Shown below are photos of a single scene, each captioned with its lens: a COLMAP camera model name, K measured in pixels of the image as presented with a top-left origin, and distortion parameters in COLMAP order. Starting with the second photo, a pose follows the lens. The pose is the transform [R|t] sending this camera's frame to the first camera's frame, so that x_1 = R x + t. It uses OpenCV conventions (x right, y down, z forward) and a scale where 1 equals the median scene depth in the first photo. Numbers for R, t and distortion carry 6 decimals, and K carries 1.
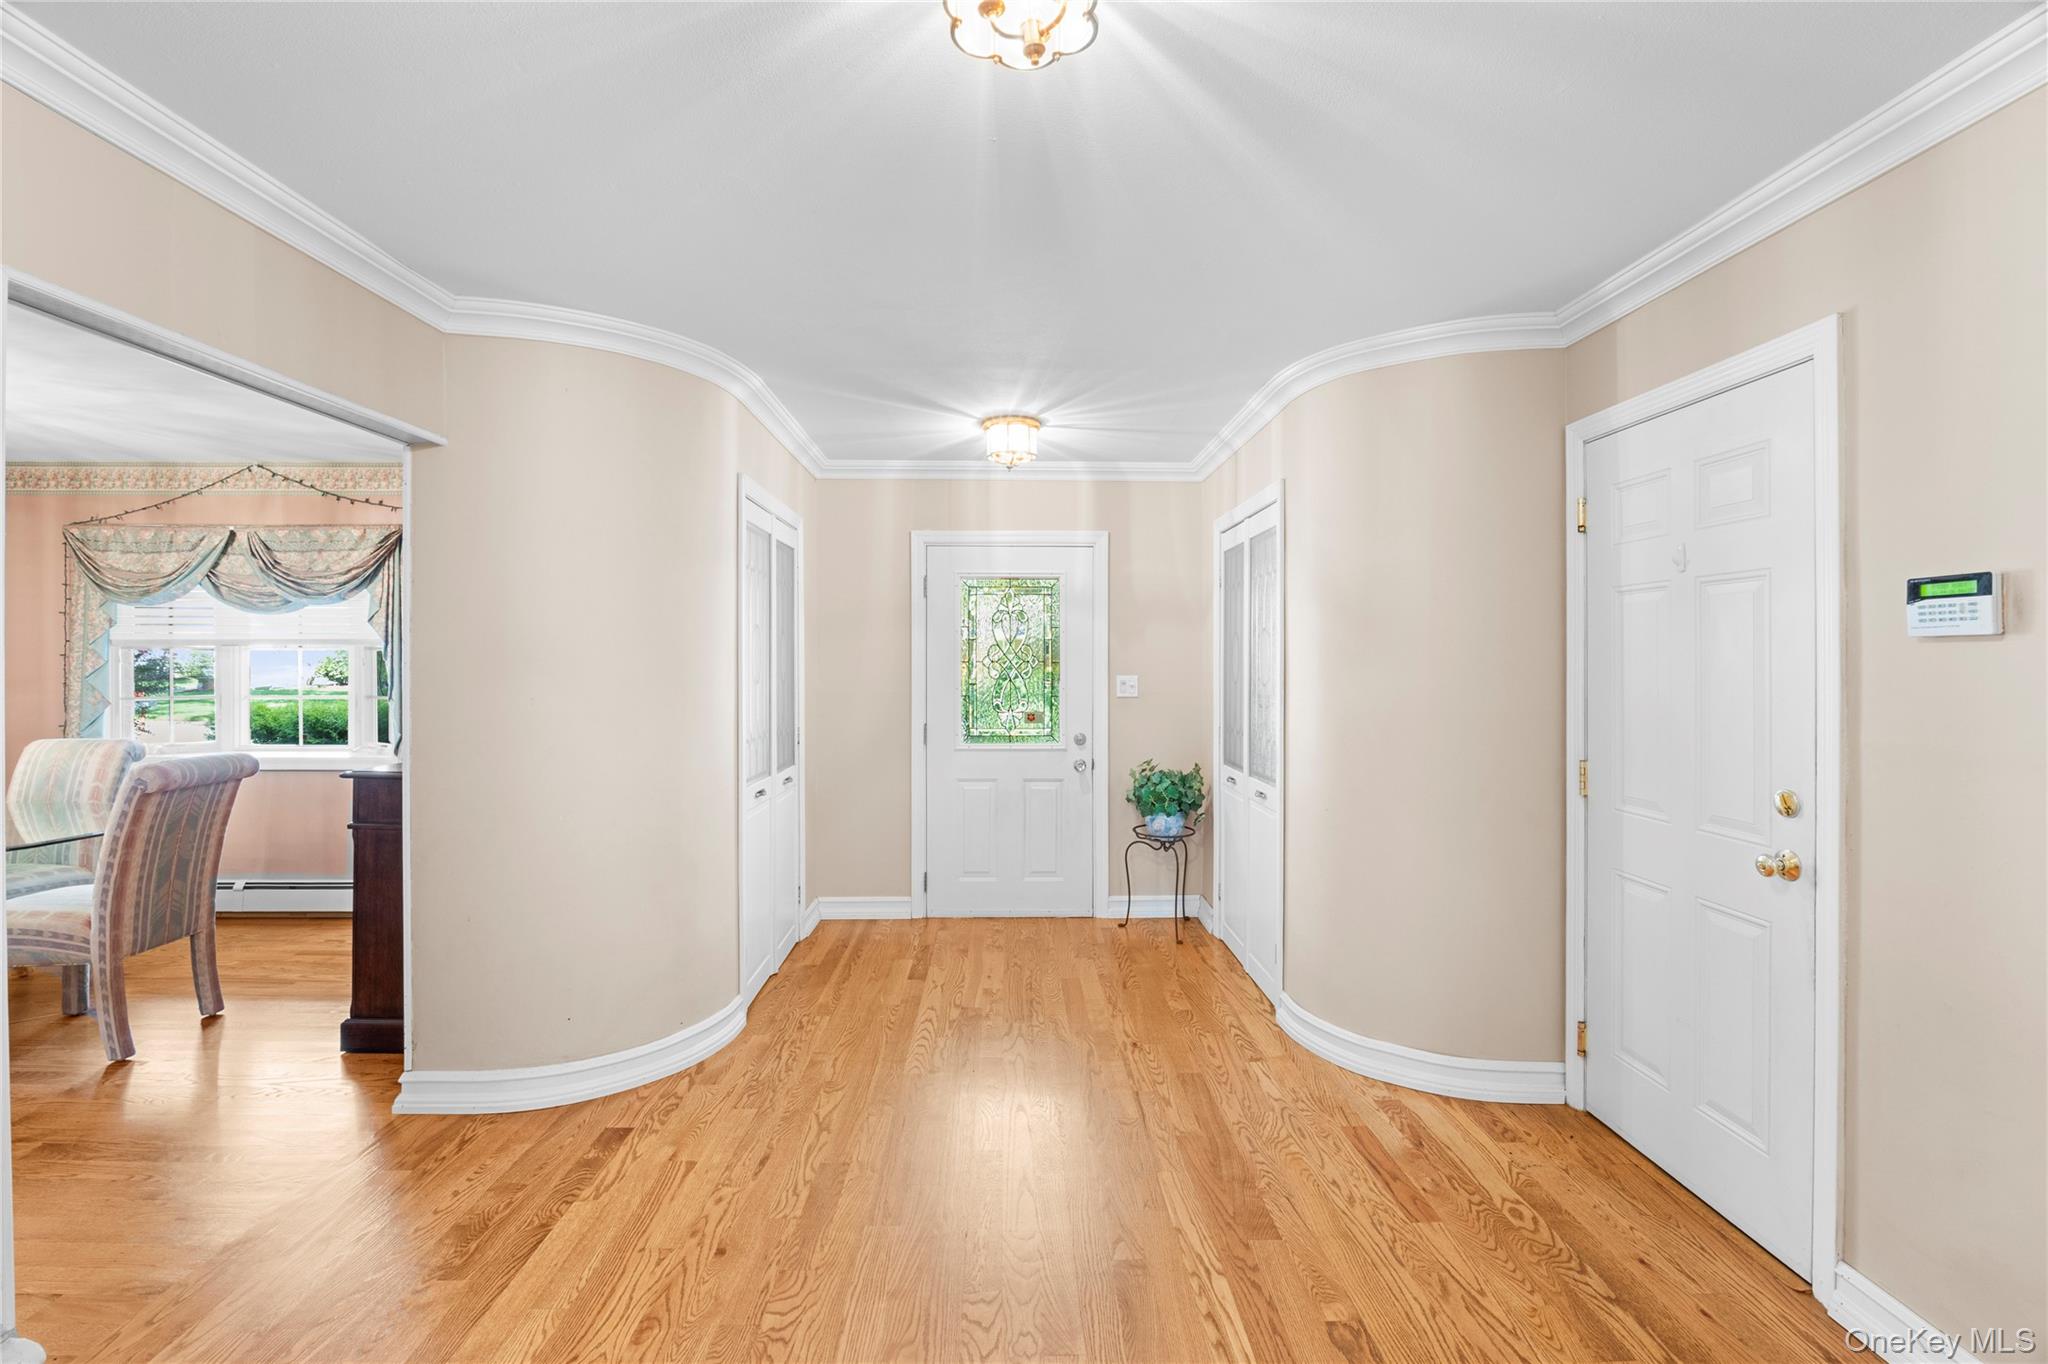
lens RADIAL K [[890.8, 0, 1025.8], [0, 890.8, 663.8], [0, 0, 1]] dist [-0.004172, -0.001341]
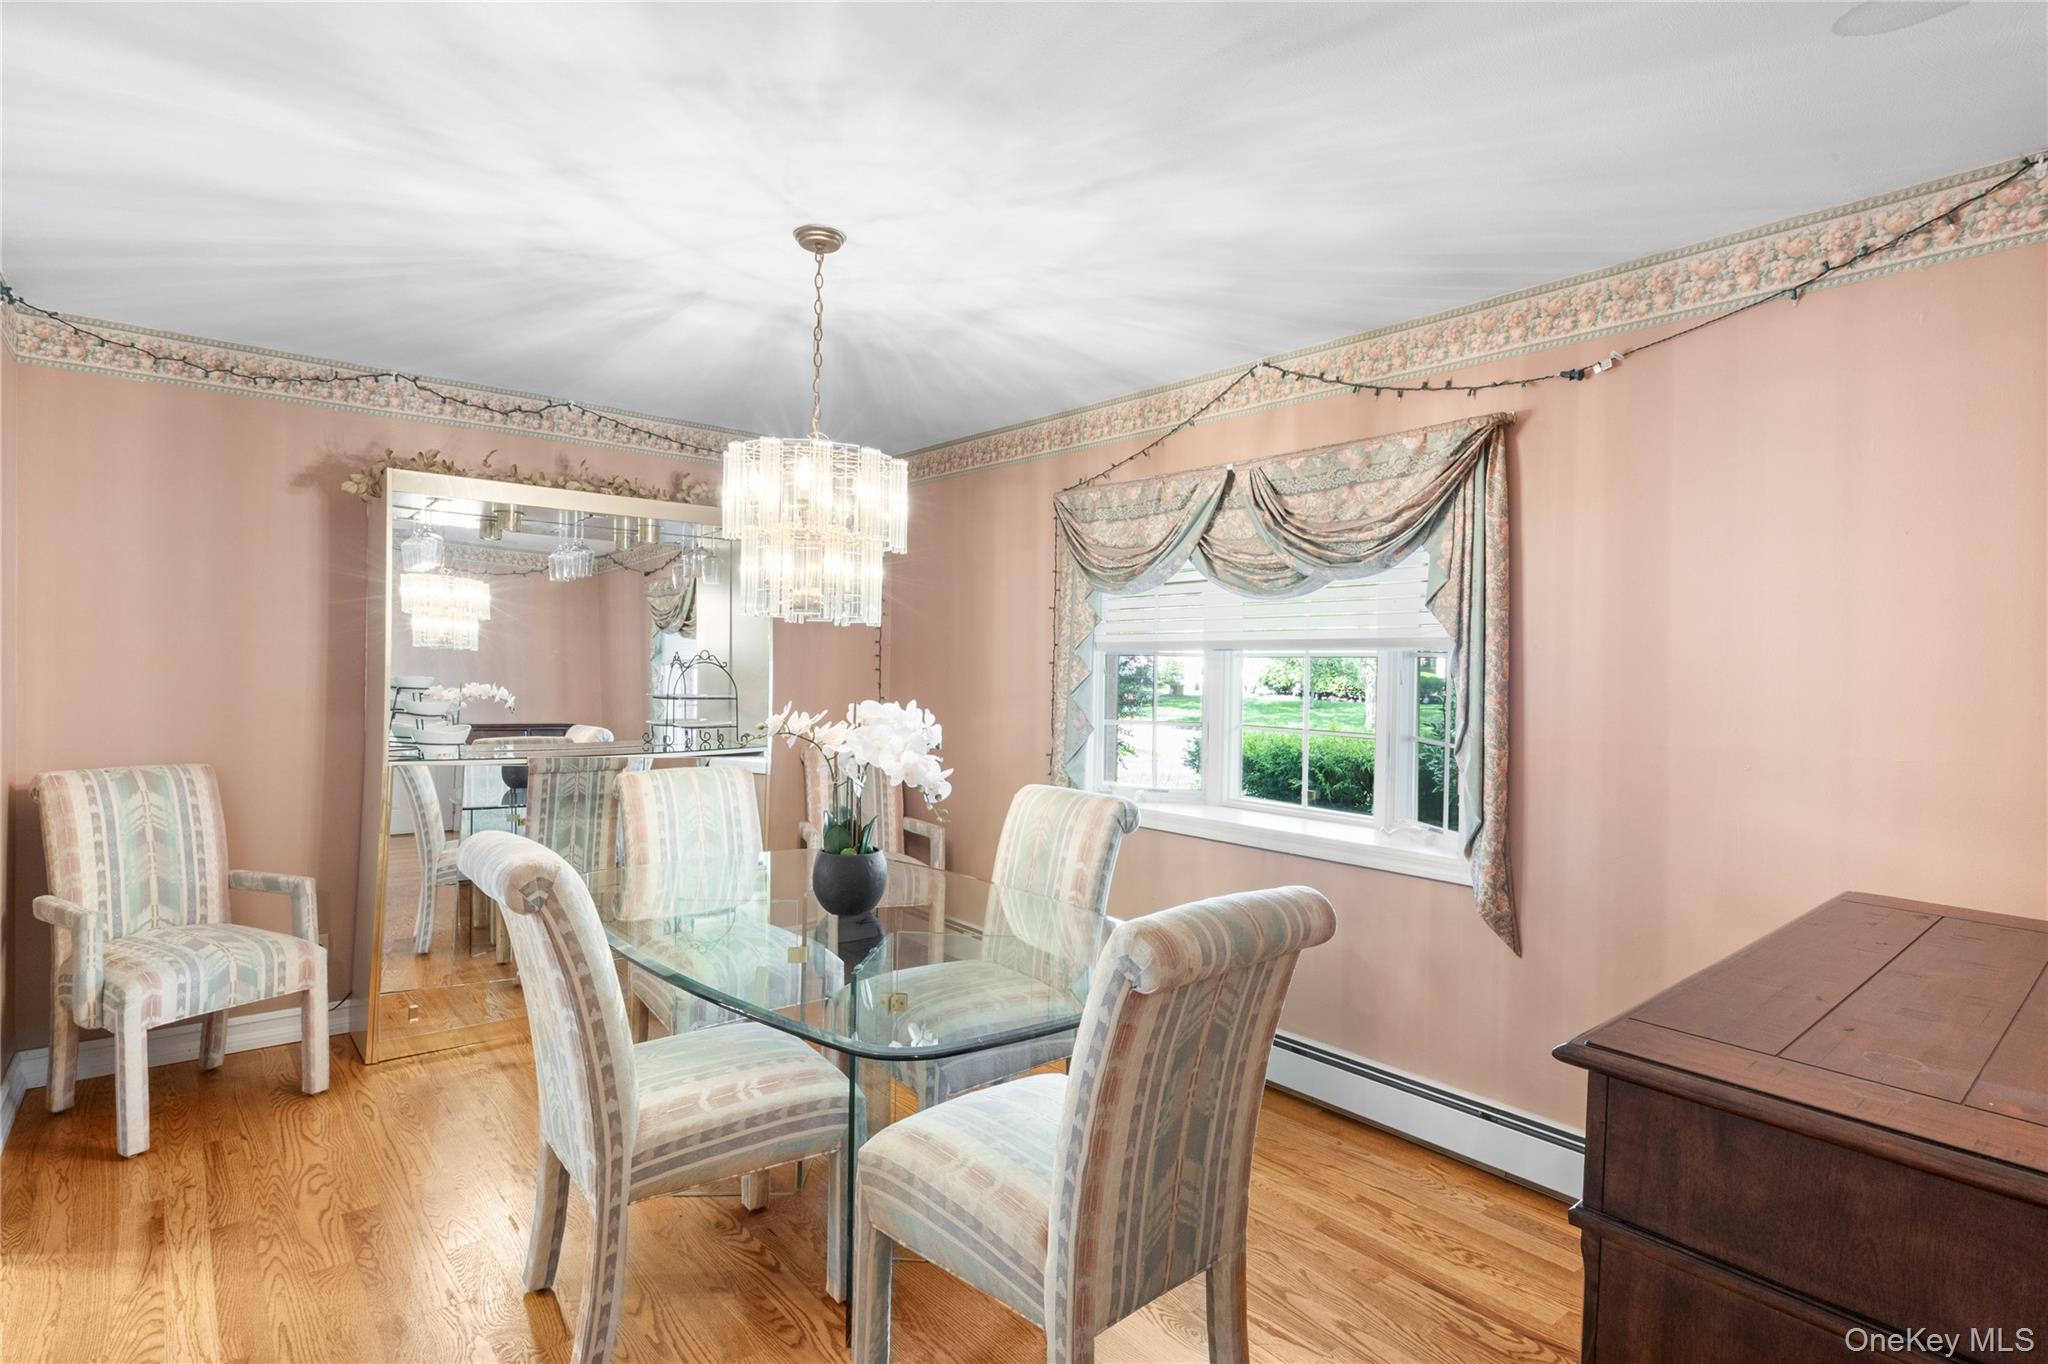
lens RADIAL K [[1048.3, 0, 1024.8], [0, 1048.3, 680.0], [0, 0, 1]] dist [0.004780, 0.000019]
pose [[0.641833, 0.018142, -0.766630, -0.404159], [-0.013603, 0.999832, 0.012273, -0.005660], [0.766724, 0.002551, 0.641972, 0.396983]]
